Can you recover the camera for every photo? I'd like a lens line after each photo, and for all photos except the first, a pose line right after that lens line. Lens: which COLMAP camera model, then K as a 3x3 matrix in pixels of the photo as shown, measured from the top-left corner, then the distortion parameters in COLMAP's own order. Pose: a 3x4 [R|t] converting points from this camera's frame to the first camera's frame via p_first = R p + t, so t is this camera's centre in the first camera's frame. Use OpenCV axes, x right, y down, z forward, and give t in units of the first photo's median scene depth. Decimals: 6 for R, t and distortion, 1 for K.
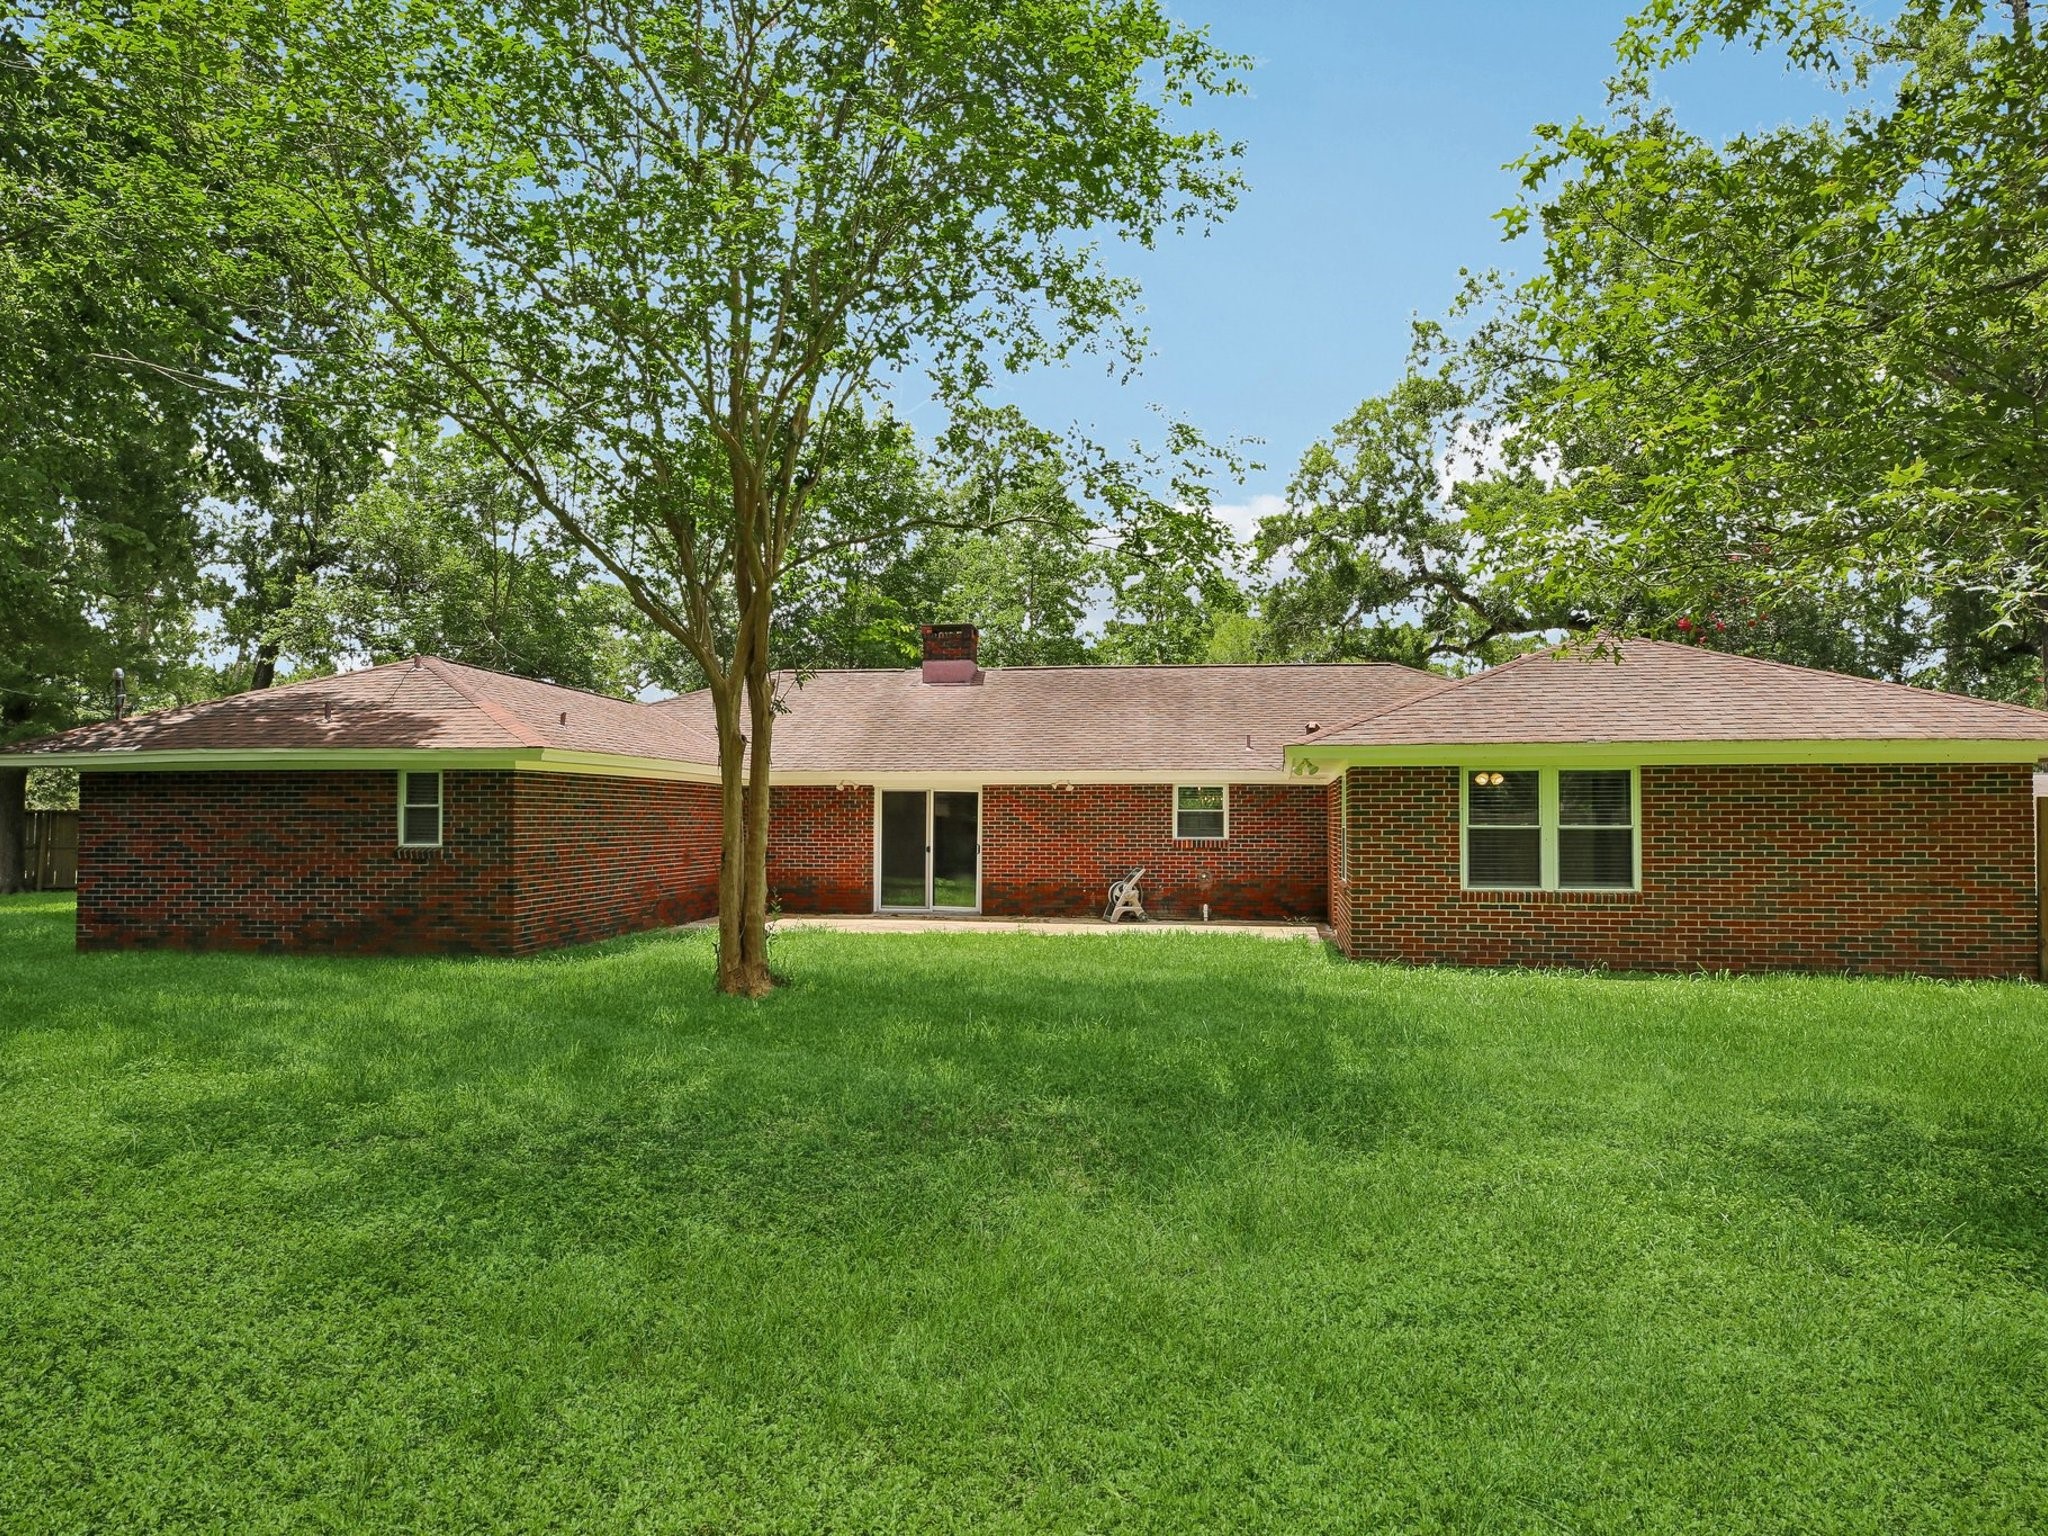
lens RADIAL K [[1149.8, 0, 1027.0], [0, 1149.8, 765.2], [0, 0, 1]] dist [0.002939, 0.002276]
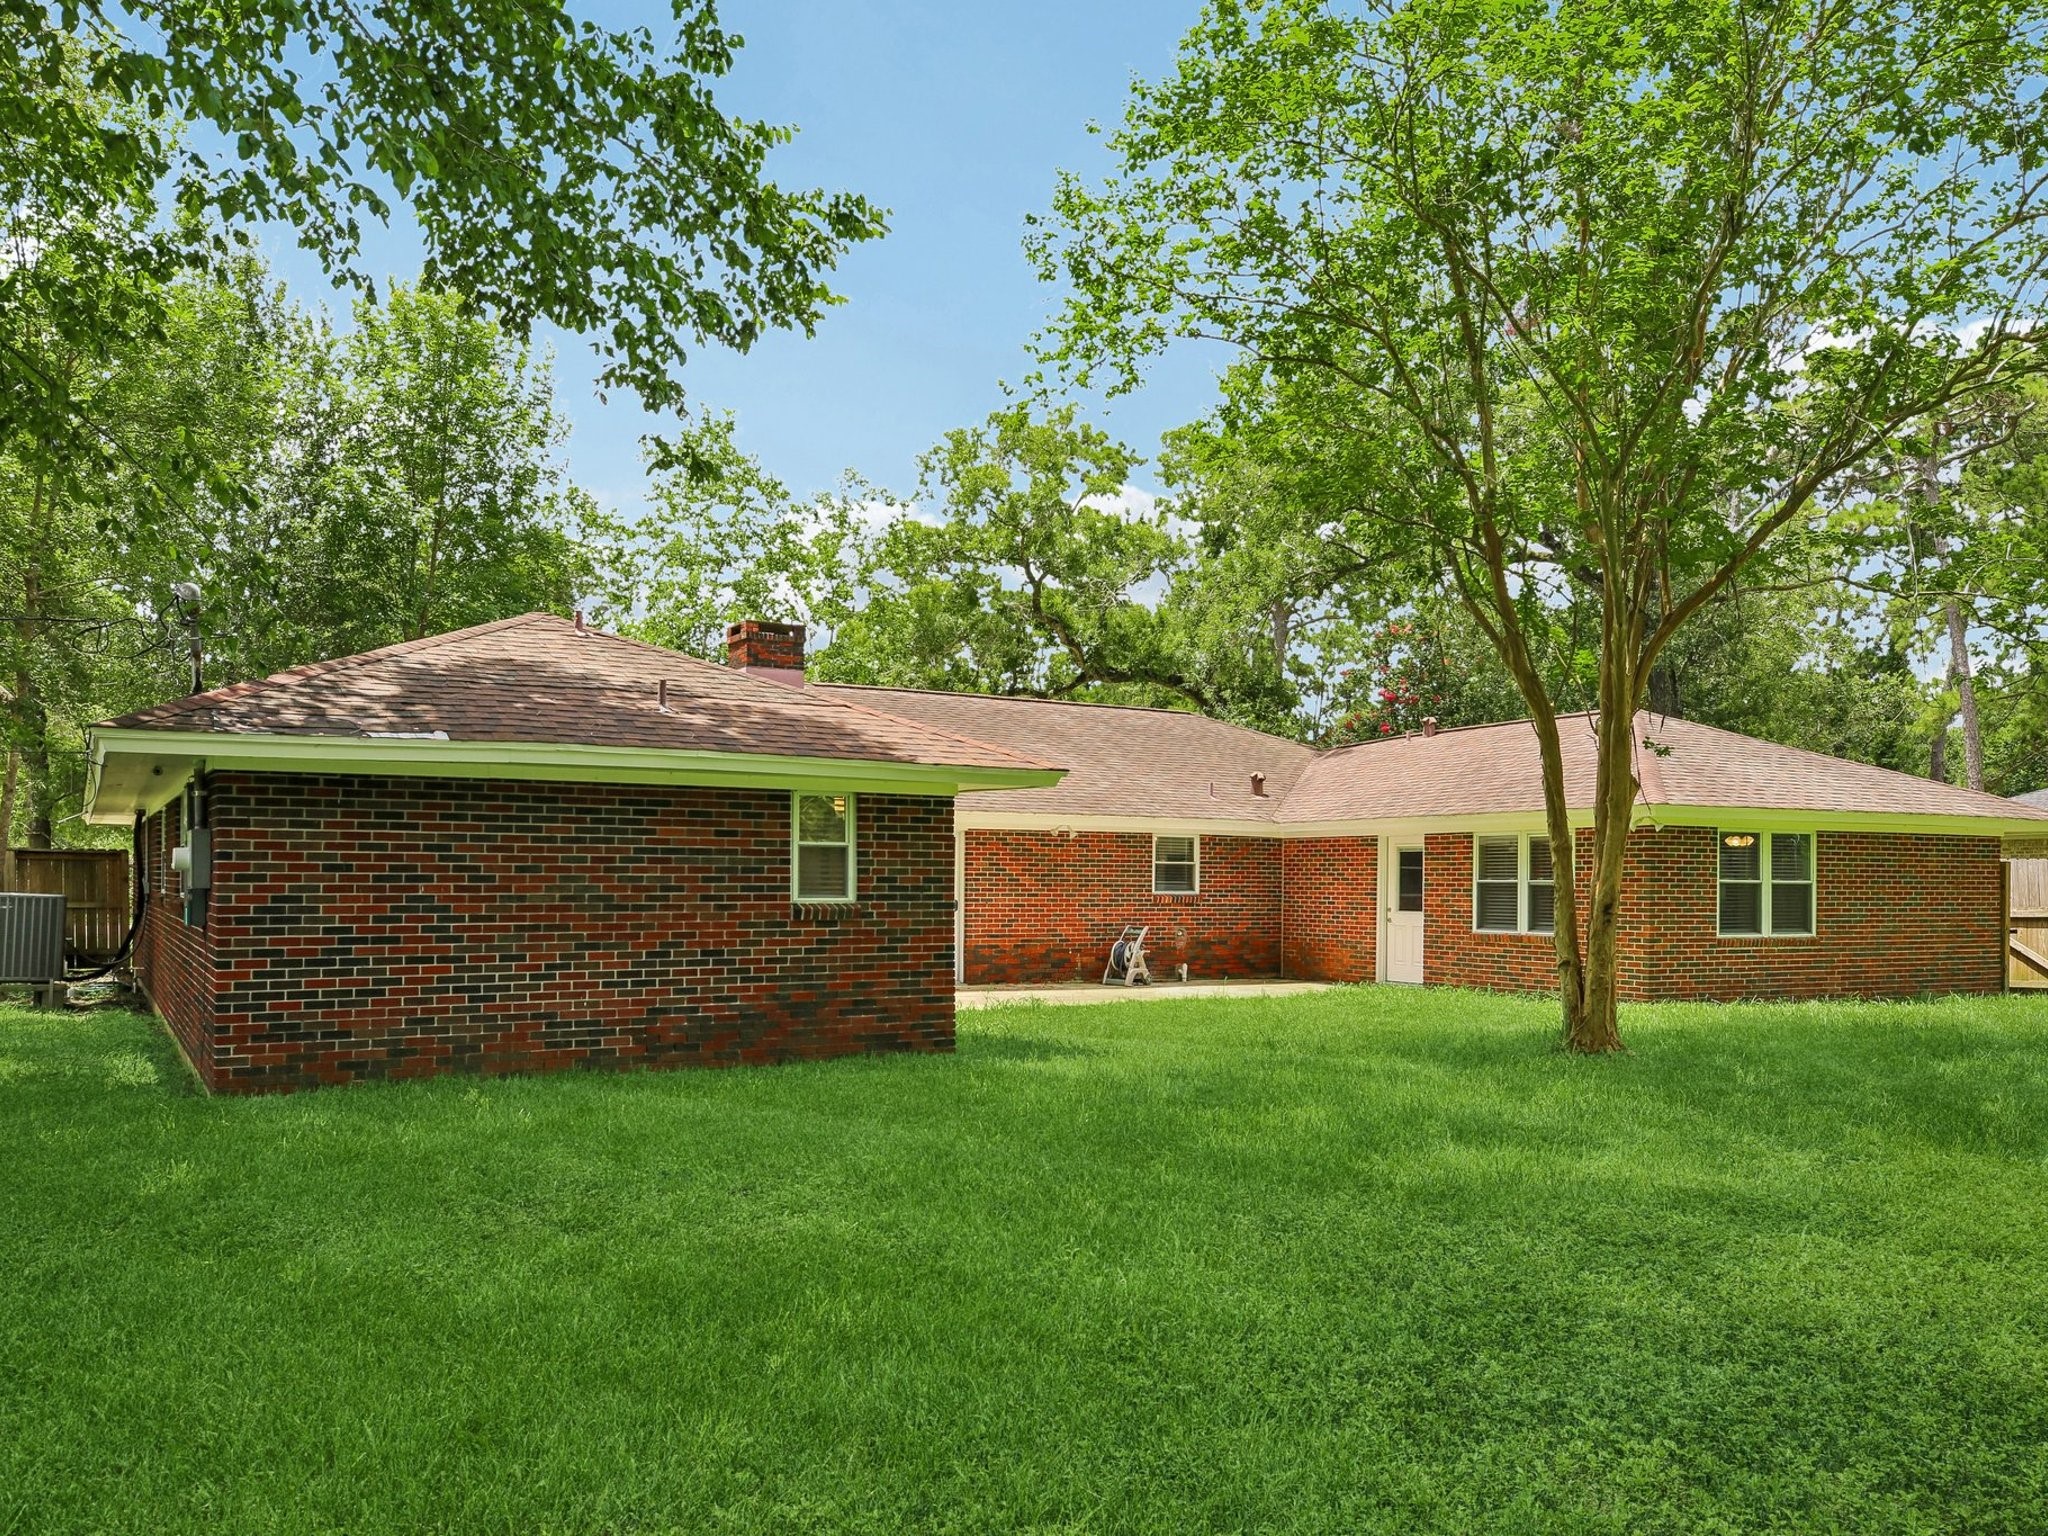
lens RADIAL K [[1362.9, 0, 1022.8], [0, 1362.9, 775.2], [0, 0, 1]] dist [0.004955, -0.000365]
pose [[0.832183, 0.048315, 0.552392, -0.890999], [-0.034995, 0.998787, -0.034640, 0.018103], [-0.553396, 0.009496, 0.832864, 0.244172]]
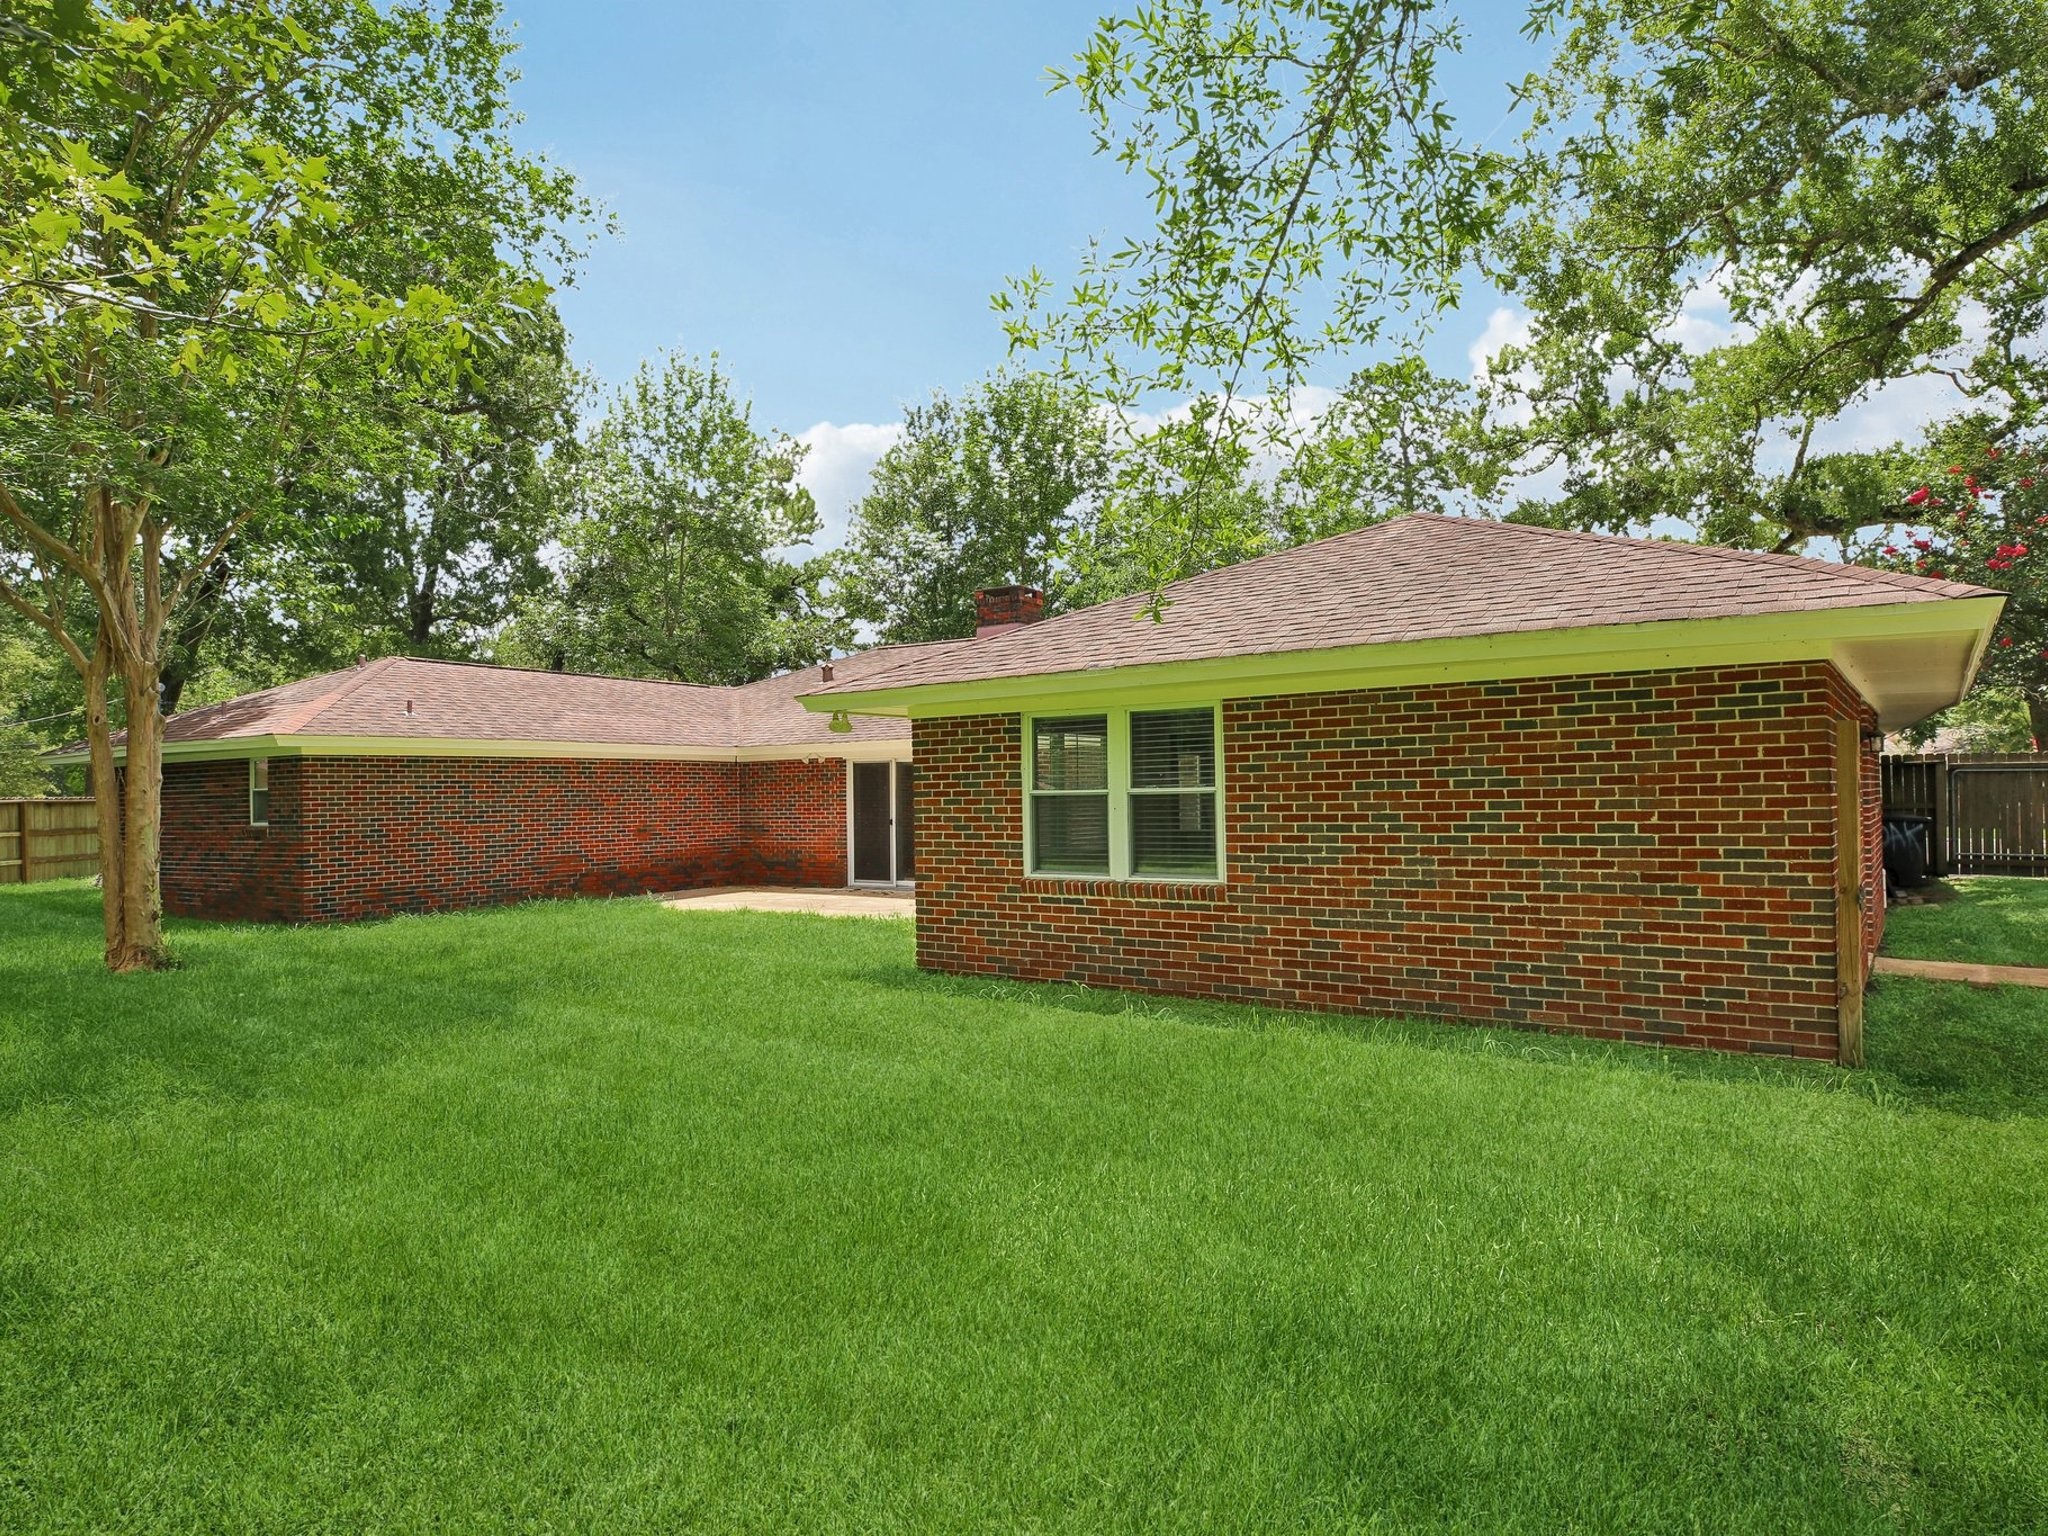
lens RADIAL K [[1149.8, 0, 1026.0], [0, 1149.8, 773.9], [0, 0, 1]] dist [0.002939, 0.002276]
pose [[0.903118, -0.024197, -0.428711, 0.667335], [0.038962, 0.998910, 0.025695, 0.020660], [0.427622, -0.039909, 0.903076, 0.306809]]
